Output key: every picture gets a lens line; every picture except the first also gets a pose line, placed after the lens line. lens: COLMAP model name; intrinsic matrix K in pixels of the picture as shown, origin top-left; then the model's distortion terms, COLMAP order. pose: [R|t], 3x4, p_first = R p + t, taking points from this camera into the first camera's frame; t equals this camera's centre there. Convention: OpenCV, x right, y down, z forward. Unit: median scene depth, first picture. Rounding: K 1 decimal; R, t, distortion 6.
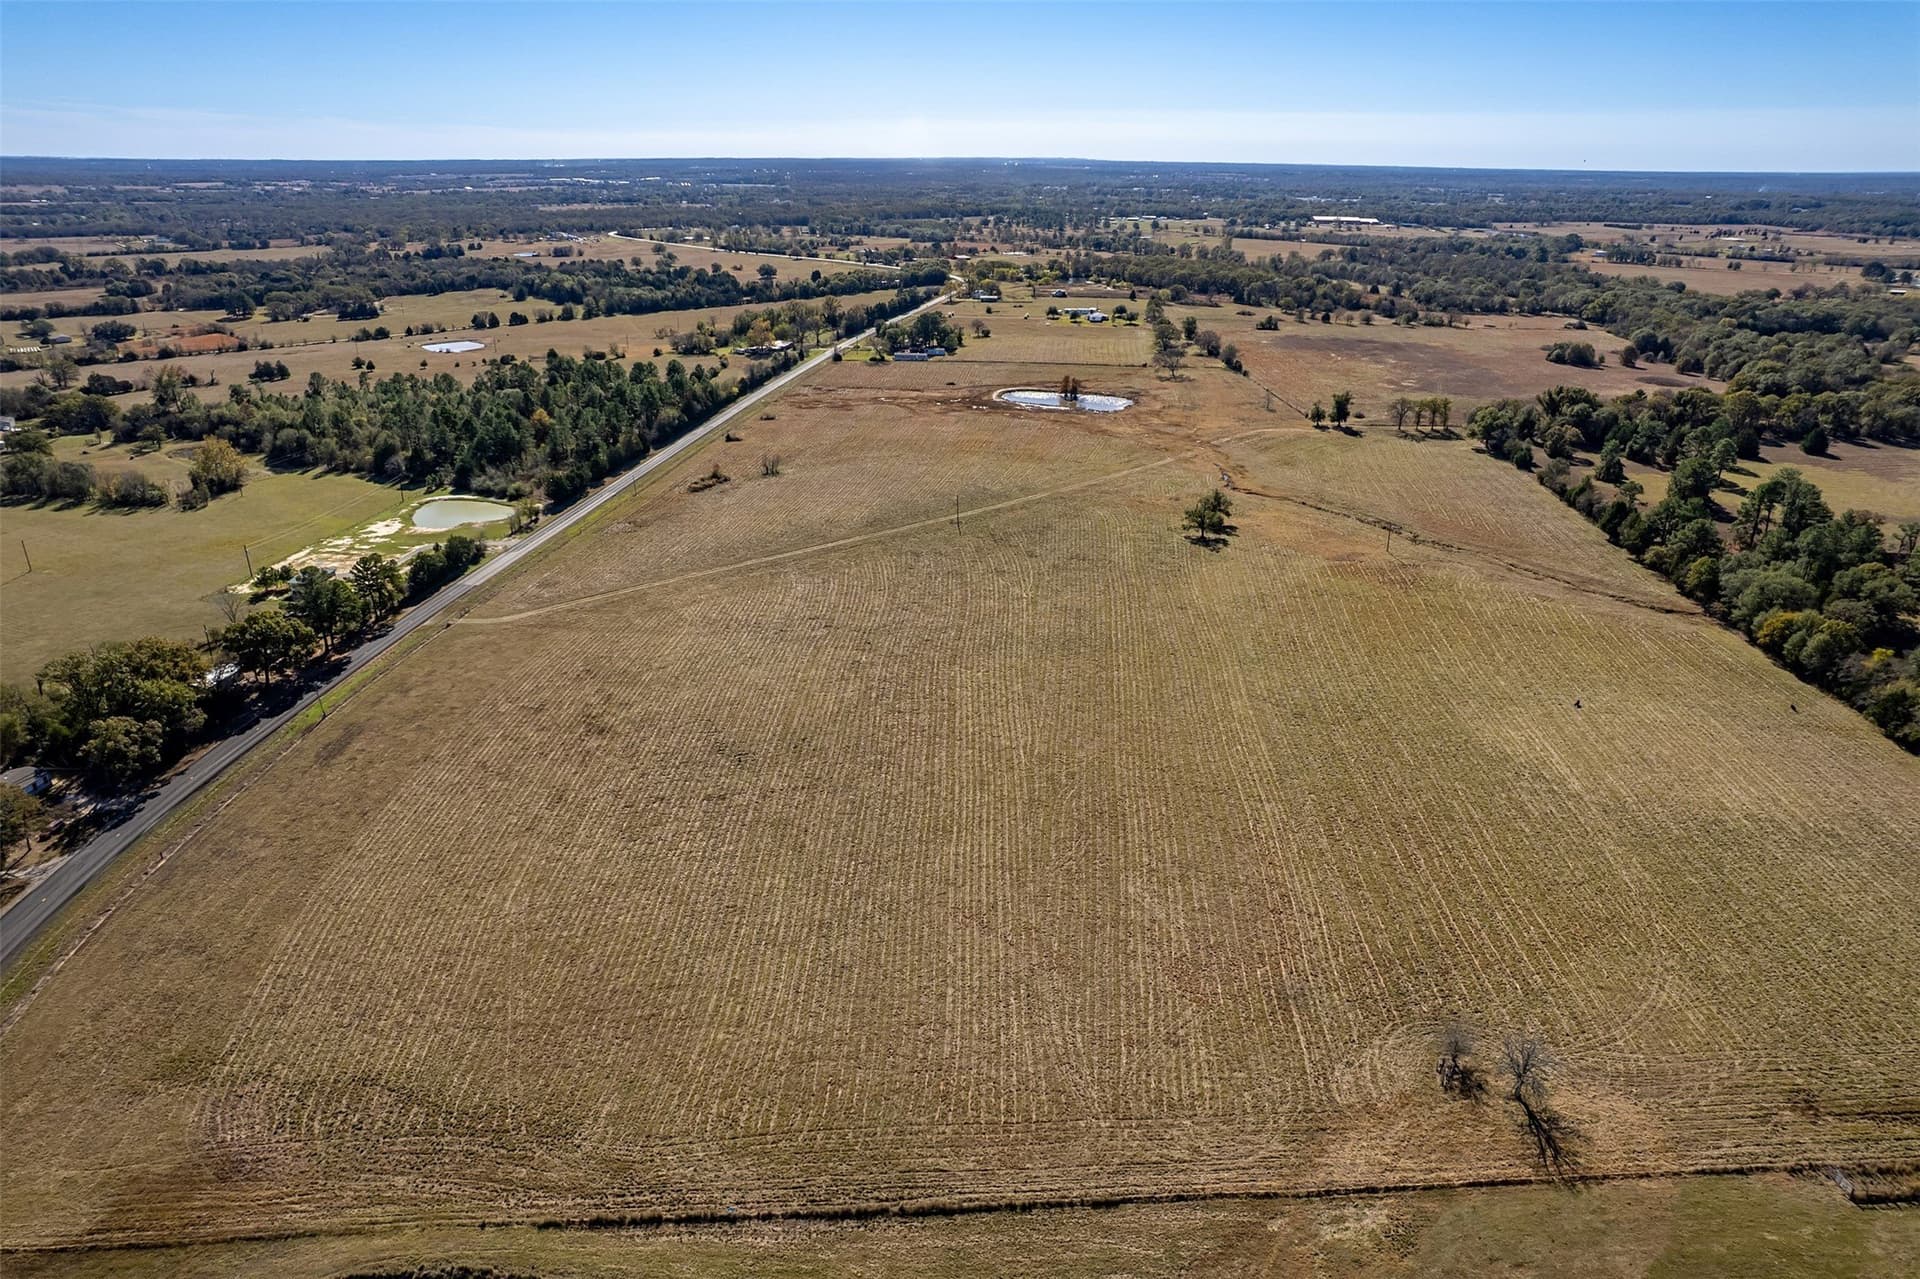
lens RADIAL K [[1225.0, 0, 960.0], [0, 1225.0, 639.5], [0, 0, 1]] dist [-0.067447, 0.057417]
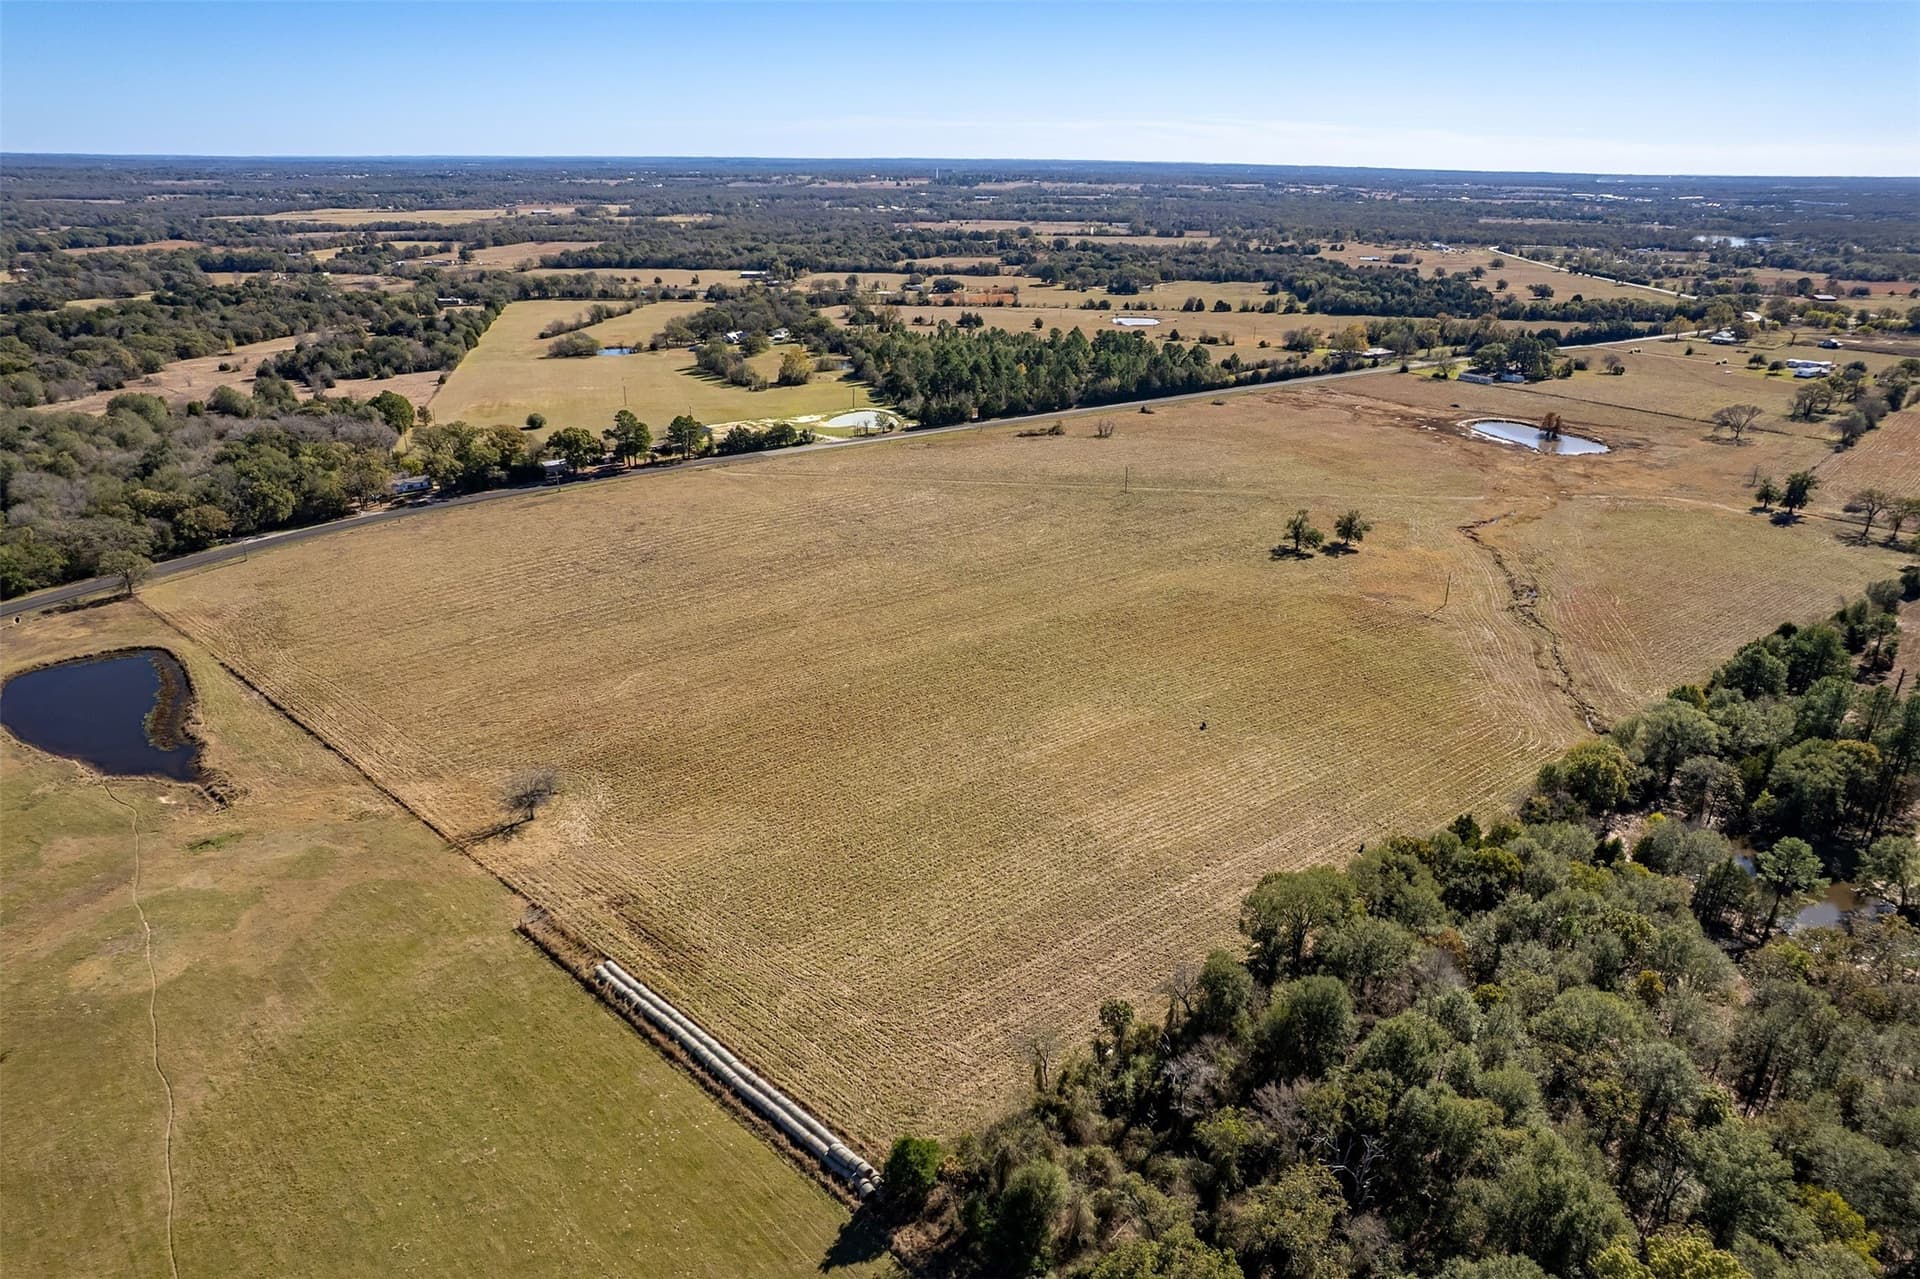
lens RADIAL K [[1225.0, 0, 960.0], [0, 1225.0, 639.5], [0, 0, 1]] dist [-0.067447, 0.057417]
pose [[0.700657, 0.268663, -0.660984, 0.416338], [-0.273971, 0.956687, 0.098439, -0.022972], [0.658802, 0.112119, 0.743915, 0.063822]]
